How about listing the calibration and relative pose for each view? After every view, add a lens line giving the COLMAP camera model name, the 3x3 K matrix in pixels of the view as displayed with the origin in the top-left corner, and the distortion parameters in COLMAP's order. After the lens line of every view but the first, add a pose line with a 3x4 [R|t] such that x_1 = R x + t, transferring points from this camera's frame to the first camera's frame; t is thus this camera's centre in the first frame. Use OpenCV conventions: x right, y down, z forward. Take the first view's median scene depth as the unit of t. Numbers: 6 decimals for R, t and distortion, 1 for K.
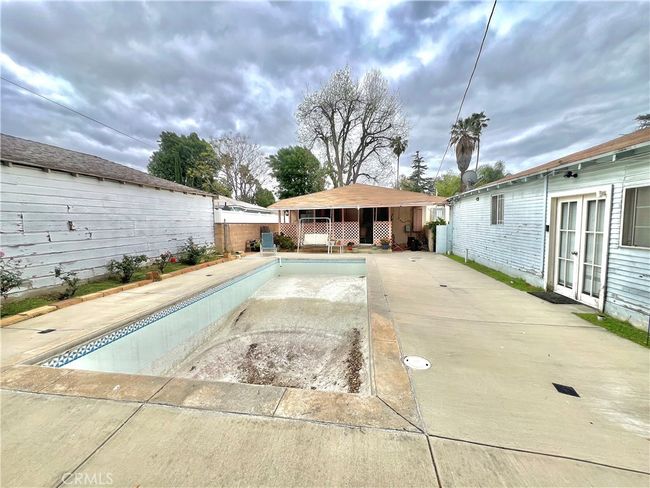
lens RADIAL K [[261.1, 0, 323.9], [0, 261.1, 242.5], [0, 0, 1]] dist [-0.002754, 0.000143]
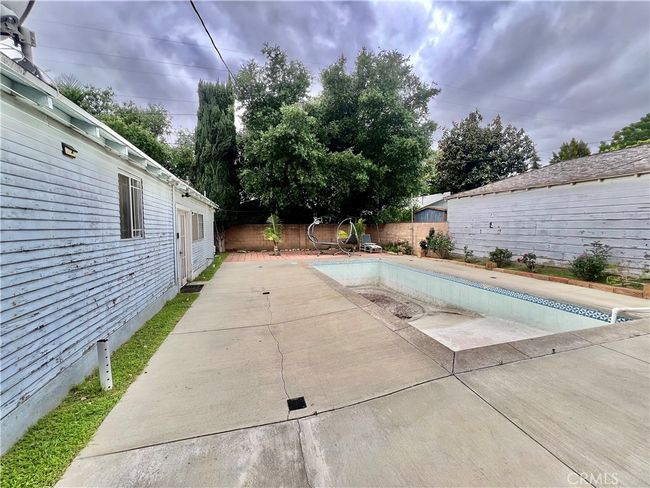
lens RADIAL K [[261.1, 0, 326.6], [0, 261.1, 246.3], [0, 0, 1]] dist [-0.002754, 0.000143]
pose [[-0.899319, 0.054154, -0.433927, 0.473171], [-0.014763, 0.987977, 0.153897, -0.114830], [0.437044, 0.144808, -0.887707, 1.369514]]
